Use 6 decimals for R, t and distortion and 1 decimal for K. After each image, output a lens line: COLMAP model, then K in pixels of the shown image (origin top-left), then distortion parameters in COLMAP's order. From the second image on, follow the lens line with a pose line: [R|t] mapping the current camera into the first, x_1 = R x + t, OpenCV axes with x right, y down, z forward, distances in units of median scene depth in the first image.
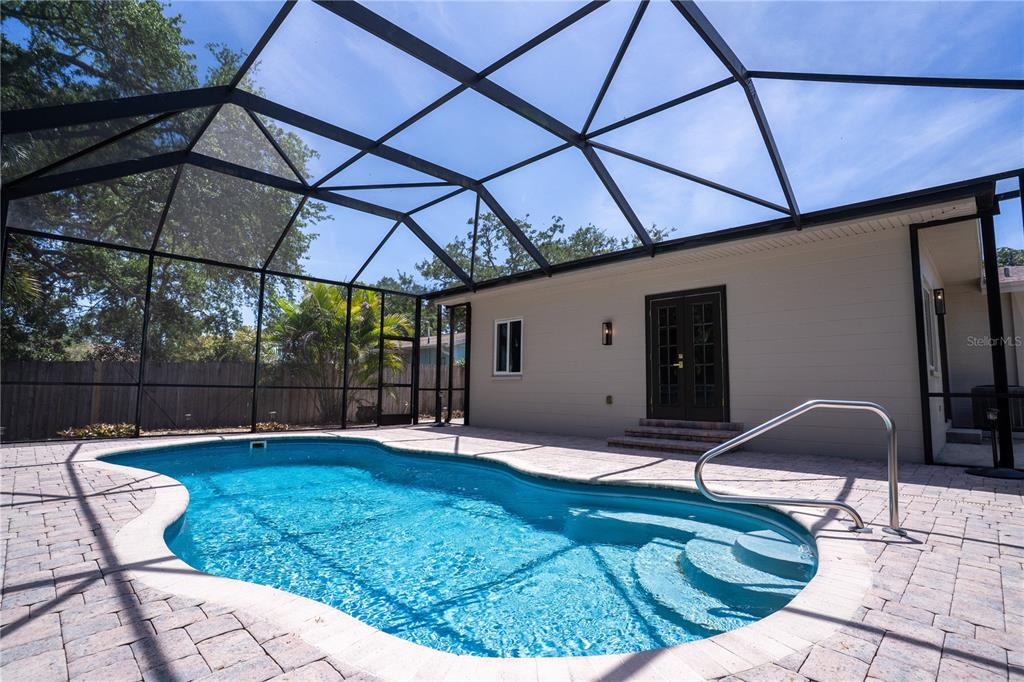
lens RADIAL K [[503.3, 0, 512.0], [0, 503.3, 341.0], [0, 0, 1]] dist [-0.081049, 0.033620]
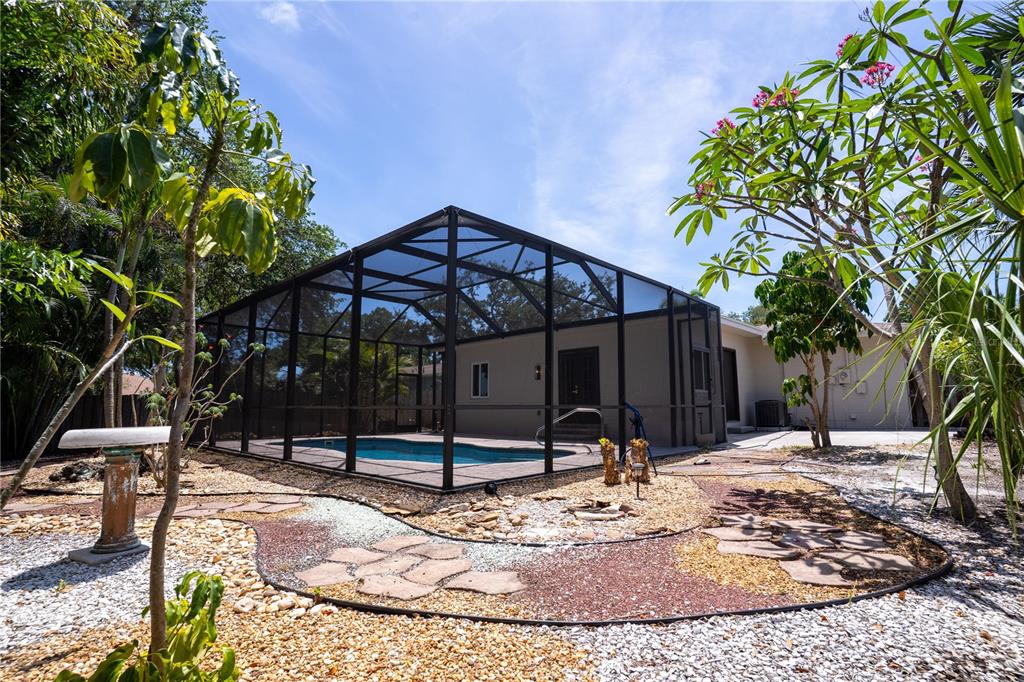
lens RADIAL K [[503.3, 0, 512.0], [0, 503.3, 341.0], [0, 0, 1]] dist [-0.081049, 0.033620]
pose [[0.999611, -0.013708, 0.024298, 0.065420], [0.014610, 0.999195, -0.037352, -0.058630], [-0.023766, 0.037693, 0.999007, -0.658984]]
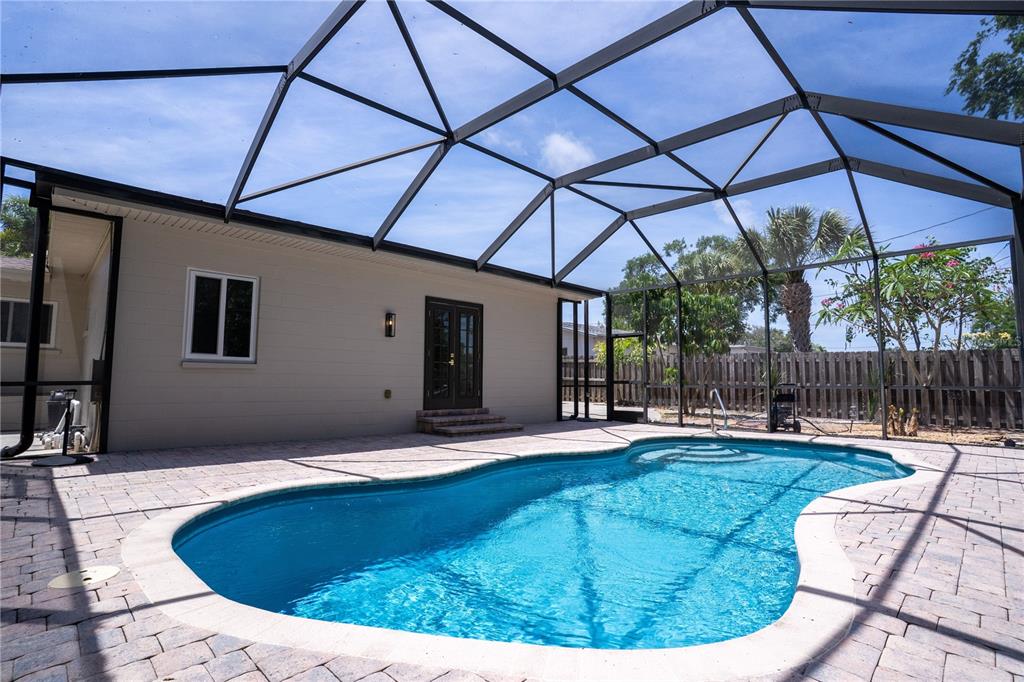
lens RADIAL K [[503.3, 0, 512.0], [0, 503.3, 341.0], [0, 0, 1]] dist [-0.081049, 0.033620]
pose [[0.010991, 0.075326, 0.997098, -0.759605], [-0.097619, 0.992476, -0.073901, 0.063419], [-0.995163, -0.096523, 0.018261, 0.743226]]
